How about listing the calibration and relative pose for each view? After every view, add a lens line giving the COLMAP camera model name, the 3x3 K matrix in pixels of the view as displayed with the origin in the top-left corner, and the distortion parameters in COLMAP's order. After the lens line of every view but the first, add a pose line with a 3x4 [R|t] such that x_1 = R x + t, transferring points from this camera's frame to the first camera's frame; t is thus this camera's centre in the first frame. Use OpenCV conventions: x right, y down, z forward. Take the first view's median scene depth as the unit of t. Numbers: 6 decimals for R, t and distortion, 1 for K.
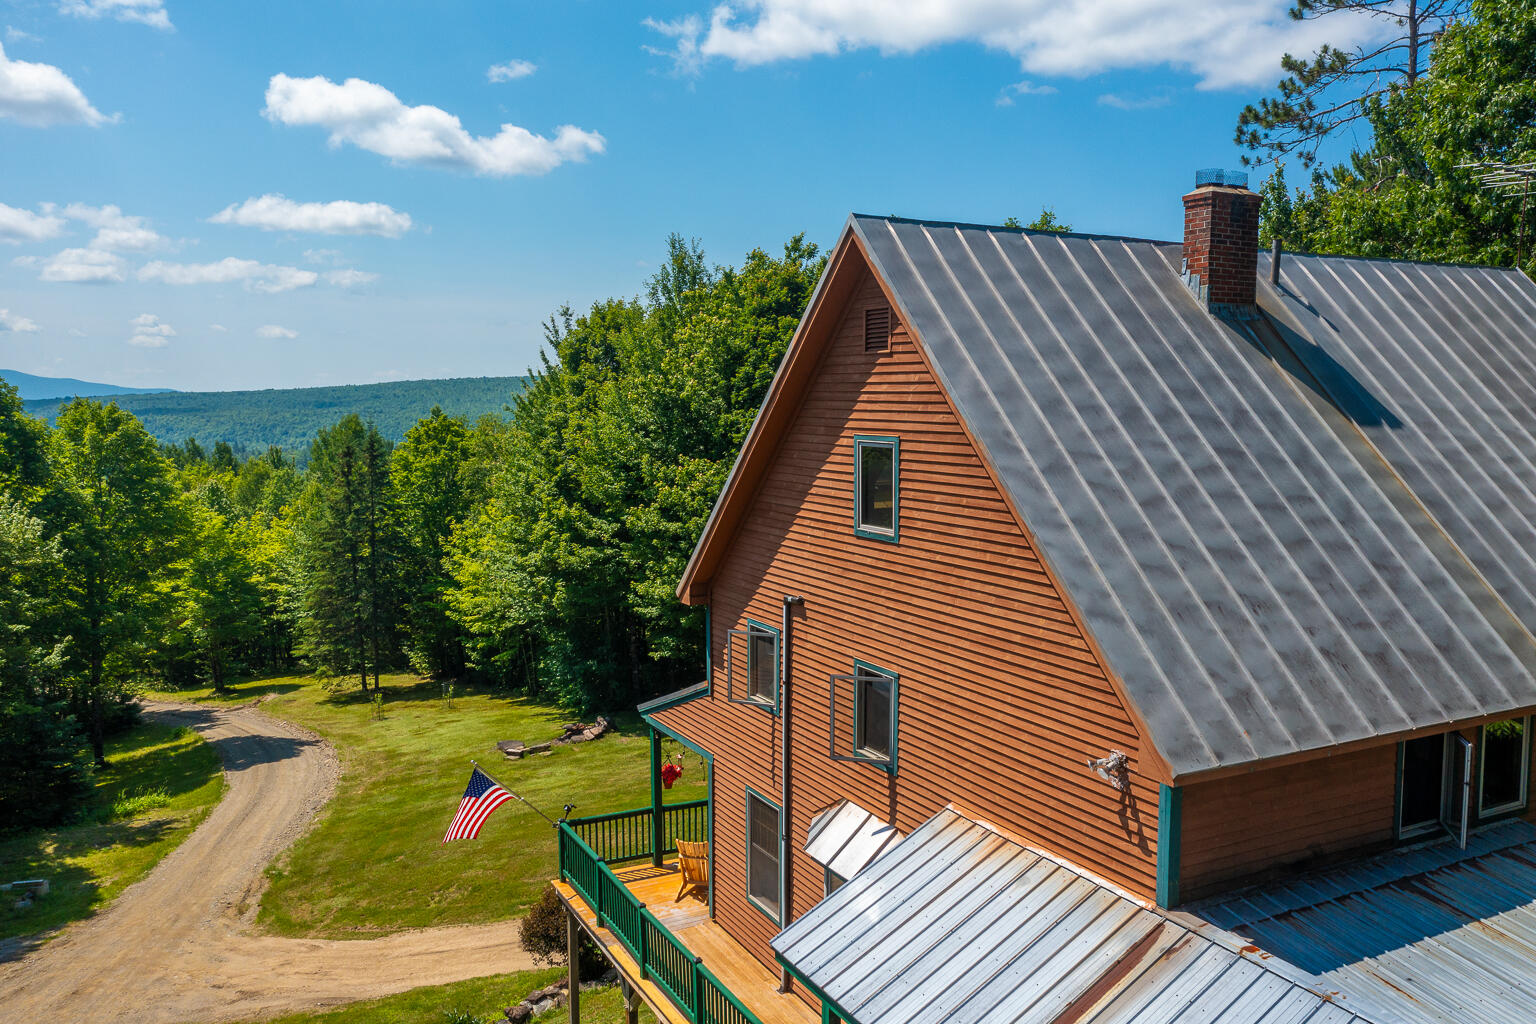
lens RADIAL K [[1211.6, 0, 768.0], [0, 1211.6, 512.0], [0, 0, 1]] dist [-0.023346, 0.018195]
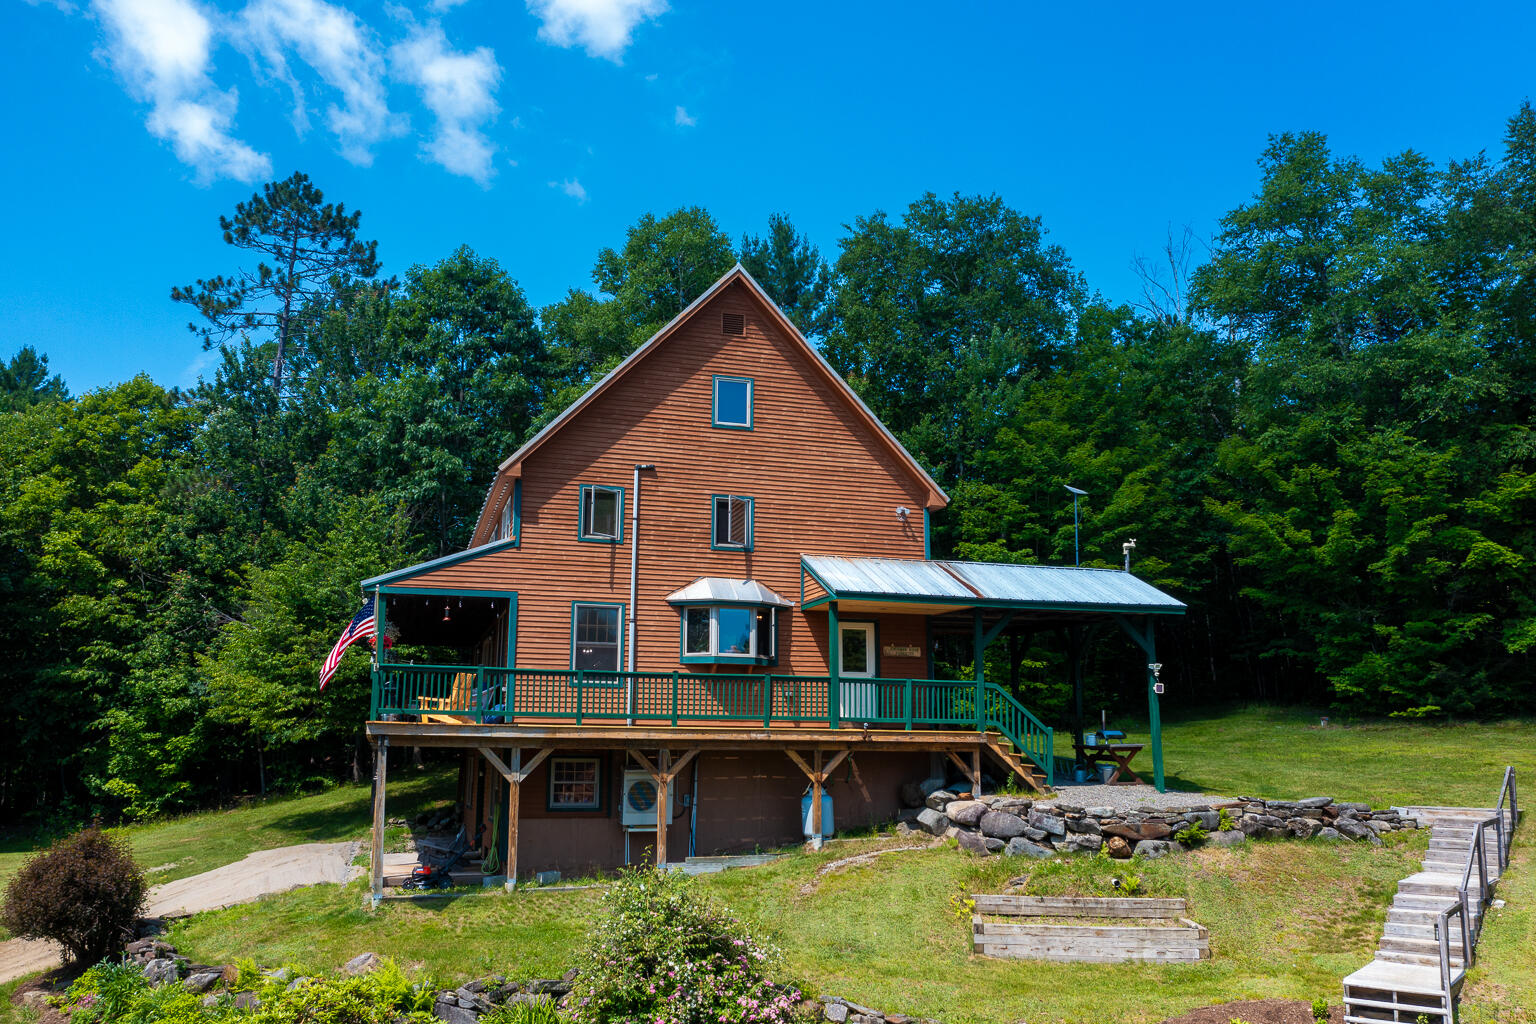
lens RADIAL K [[1211.6, 0, 768.0], [0, 1211.6, 512.0], [0, 0, 1]] dist [-0.023346, 0.018195]
pose [[0.182587, 0.192876, 0.964085, -1.608785], [0.094861, 0.972539, -0.212533, 0.527380], [-0.978603, 0.130260, 0.159276, 0.634804]]
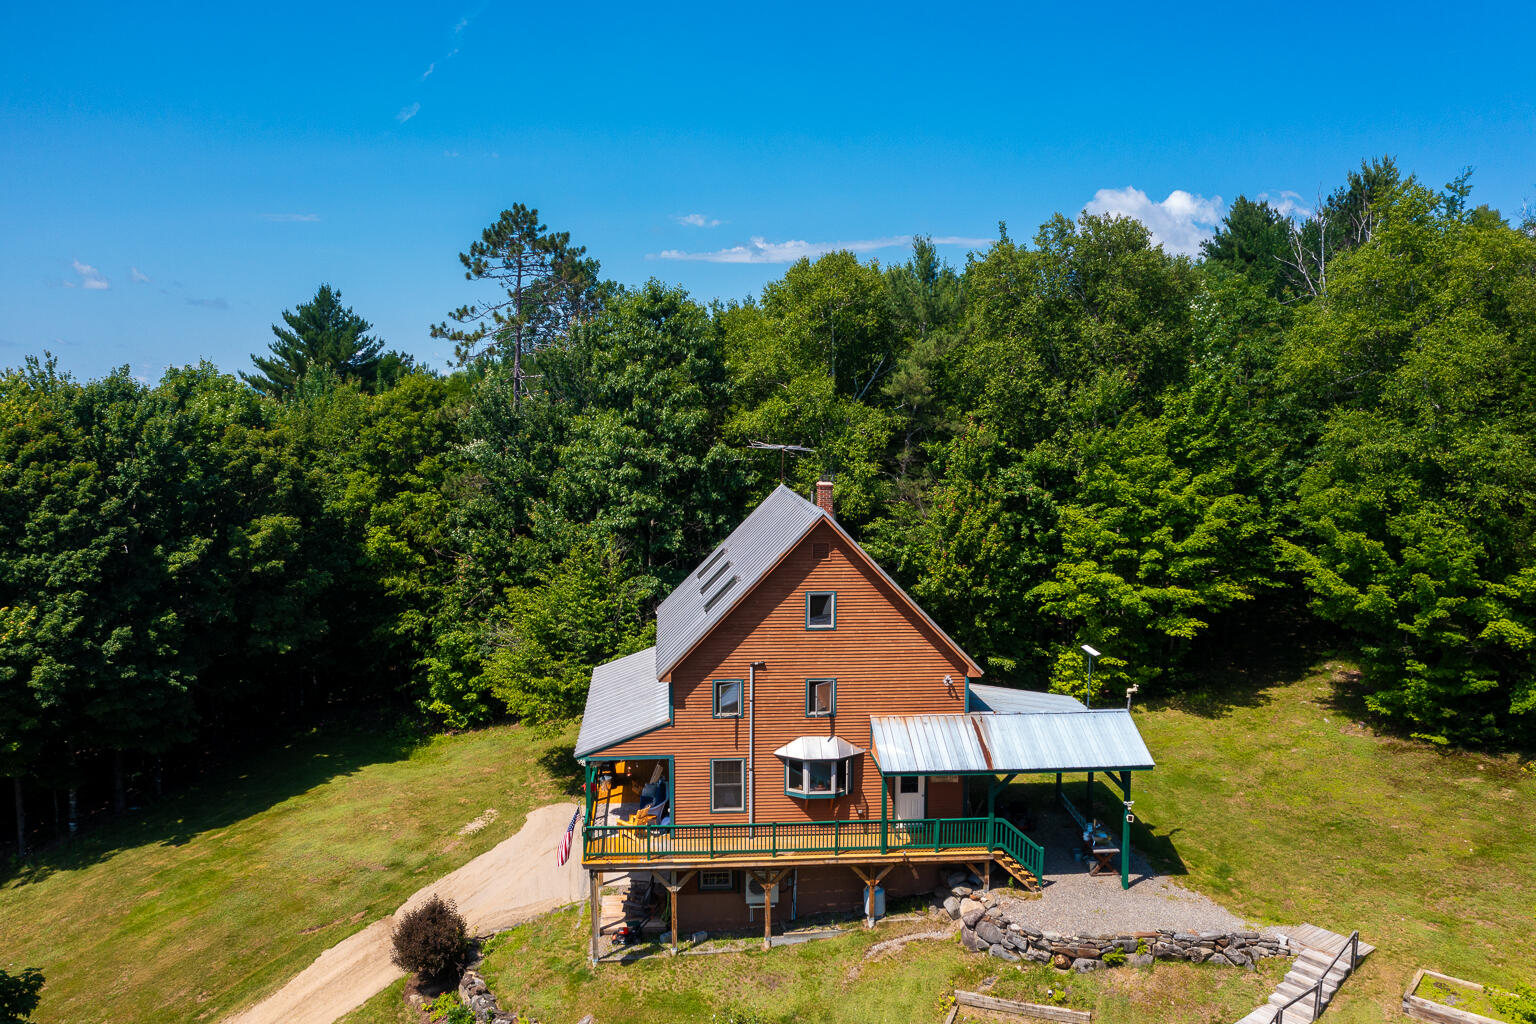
lens RADIAL K [[1211.6, 0, 768.0], [0, 1211.6, 512.0], [0, 0, 1]] dist [-0.023346, 0.018195]
pose [[0.385009, -0.086910, 0.918812, -2.225919], [0.088669, 0.994434, 0.056908, -0.371052], [-0.918644, 0.059560, 0.390572, 0.066856]]
